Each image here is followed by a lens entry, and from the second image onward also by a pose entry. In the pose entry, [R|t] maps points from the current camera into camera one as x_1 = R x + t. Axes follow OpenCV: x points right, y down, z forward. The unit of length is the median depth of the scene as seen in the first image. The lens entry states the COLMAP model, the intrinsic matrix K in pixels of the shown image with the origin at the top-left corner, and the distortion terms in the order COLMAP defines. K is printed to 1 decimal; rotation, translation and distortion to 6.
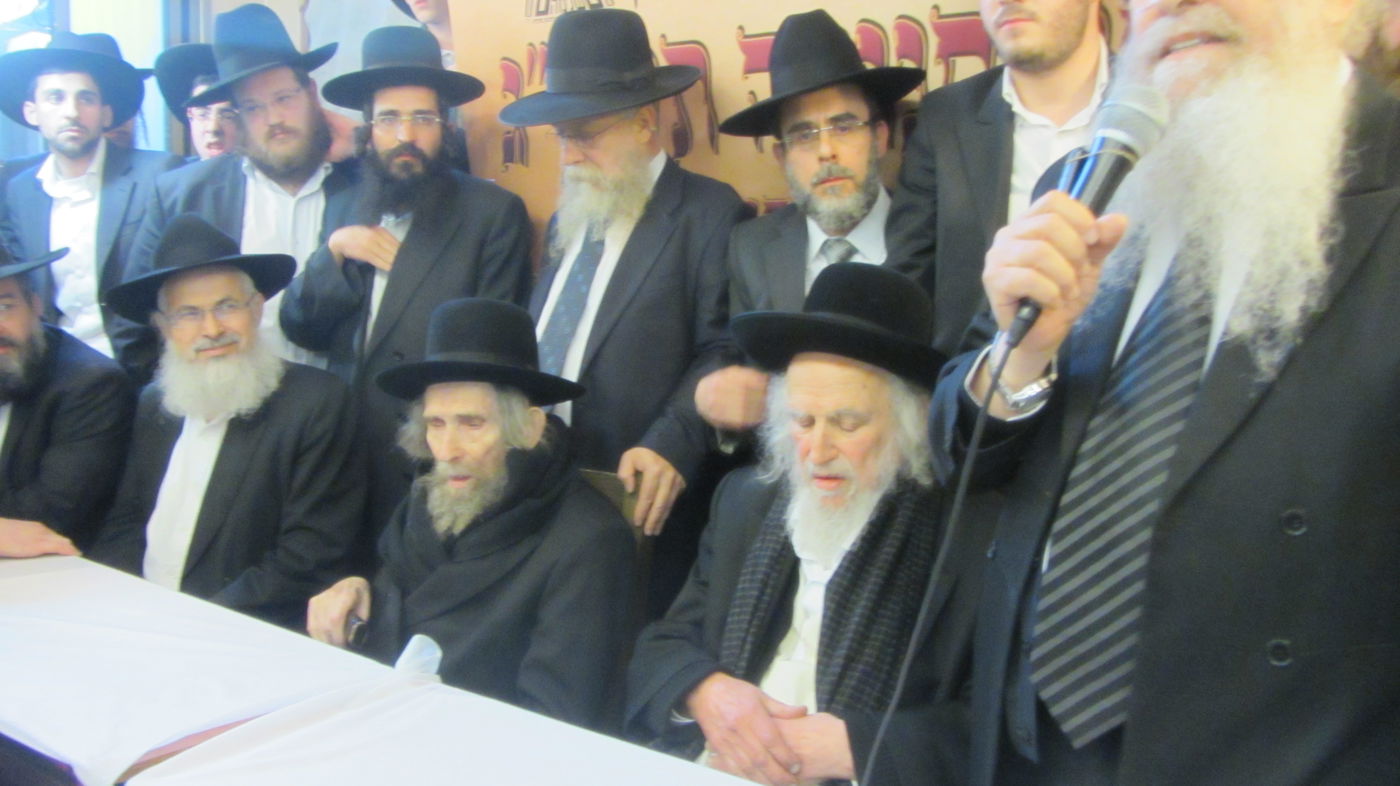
lens RADIAL K [[1226.2, 0, 700.0], [0, 1226.2, 393.0], [0, 0, 1]] dist [0.010611, 0.004721]
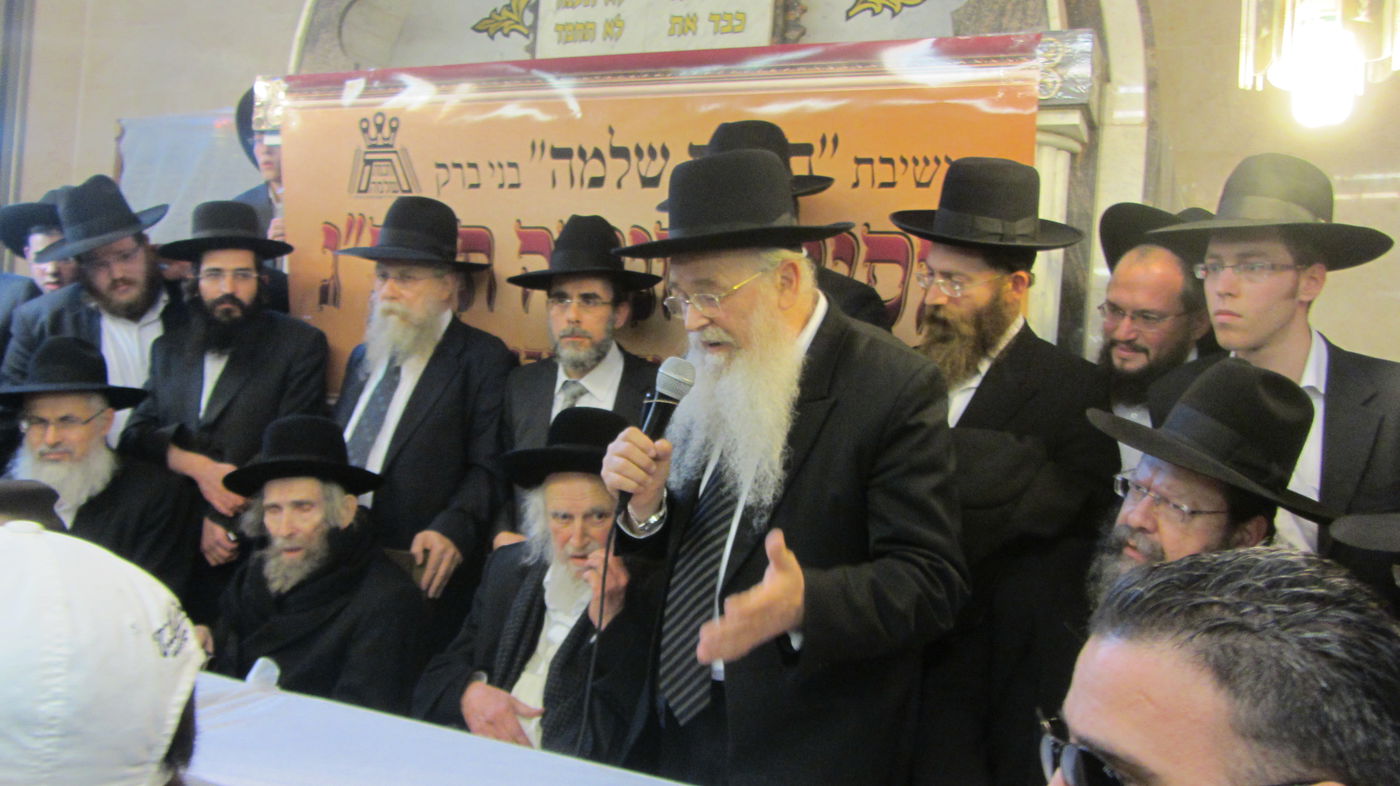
lens RADIAL K [[1226.2, 0, 700.0], [0, 1226.2, 393.0], [0, 0, 1]] dist [0.010611, 0.004721]
pose [[0.984878, 0.026525, 0.171205, 0.009479], [-0.010899, 0.995739, -0.091571, 0.016488], [-0.172904, 0.088320, 0.980971, -0.389507]]
